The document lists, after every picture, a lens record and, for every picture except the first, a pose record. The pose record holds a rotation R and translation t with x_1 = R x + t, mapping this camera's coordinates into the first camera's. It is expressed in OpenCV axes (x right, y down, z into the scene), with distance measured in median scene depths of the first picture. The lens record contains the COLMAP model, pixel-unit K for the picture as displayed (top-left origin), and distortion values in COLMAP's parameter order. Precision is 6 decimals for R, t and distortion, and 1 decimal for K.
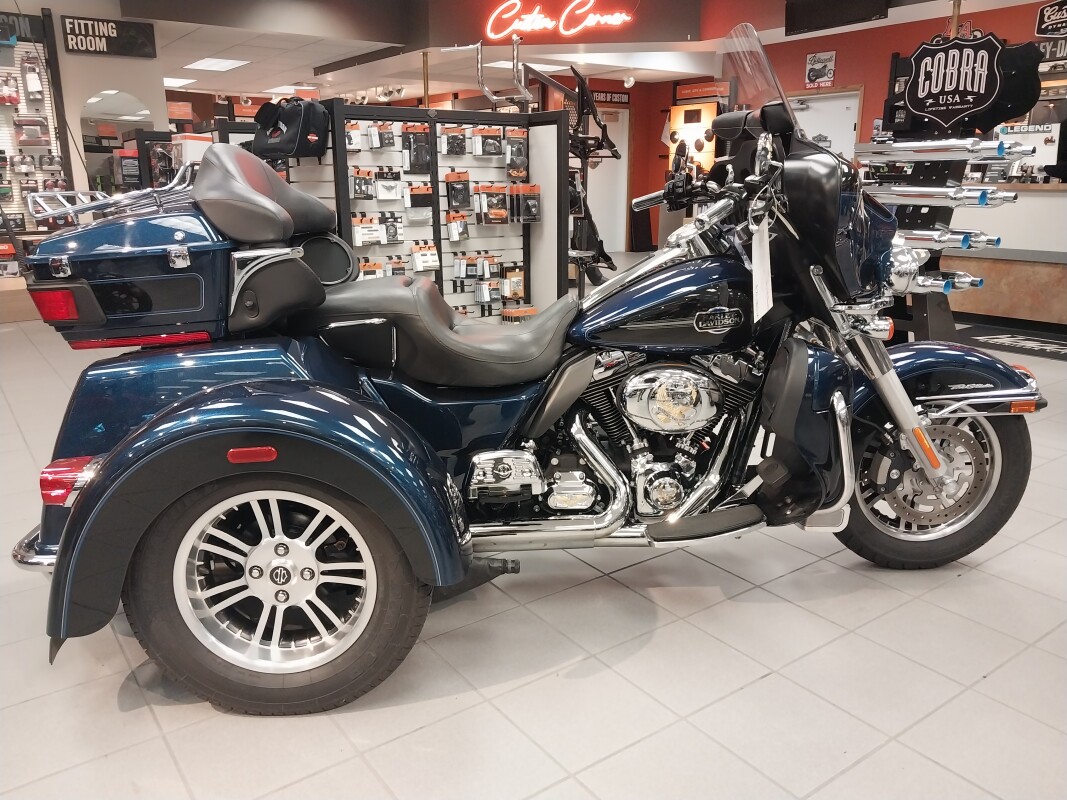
lens RADIAL K [[828.7, 0, 533.5], [0, 828.7, 400.0], [0, 0, 1]] dist [-0.002461, -0.002517]
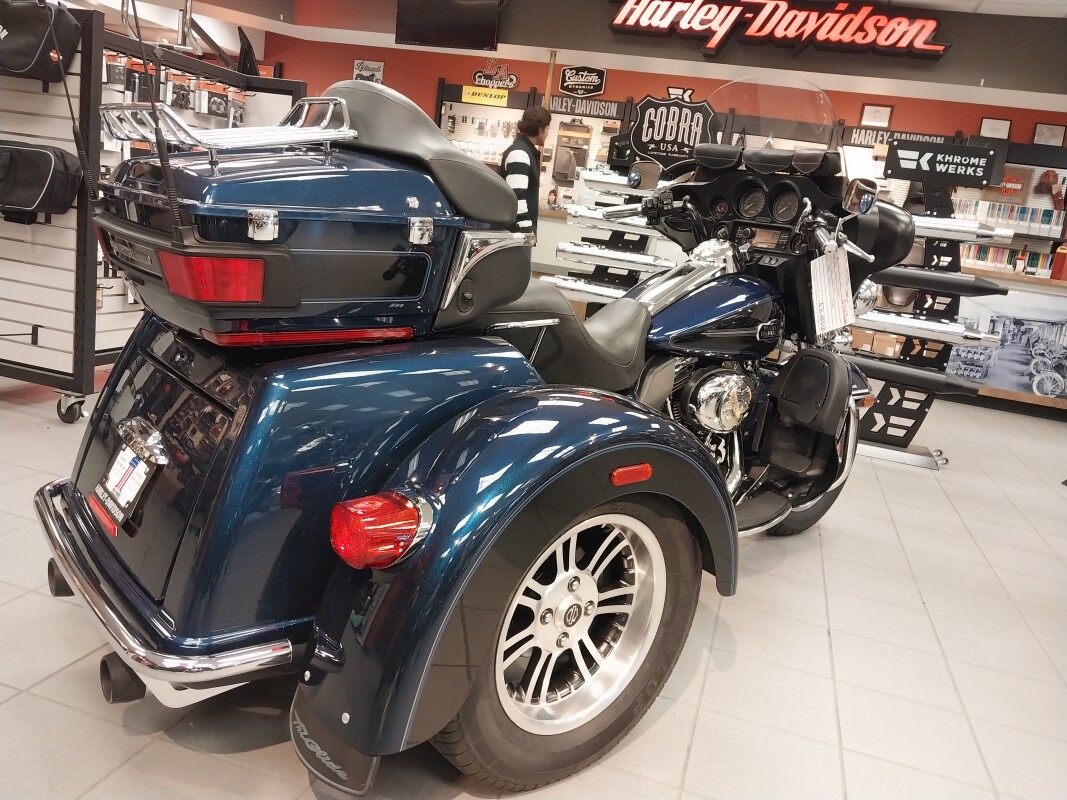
lens RADIAL K [[823.4, 0, 533.5], [0, 823.4, 400.0], [0, 0, 1]] dist [0.054305, -0.084959]
pose [[0.794258, -0.019473, 0.607268, -0.392505], [0.016253, 0.999810, 0.010803, -0.010006], [-0.607363, 0.001289, 0.794424, 0.156211]]
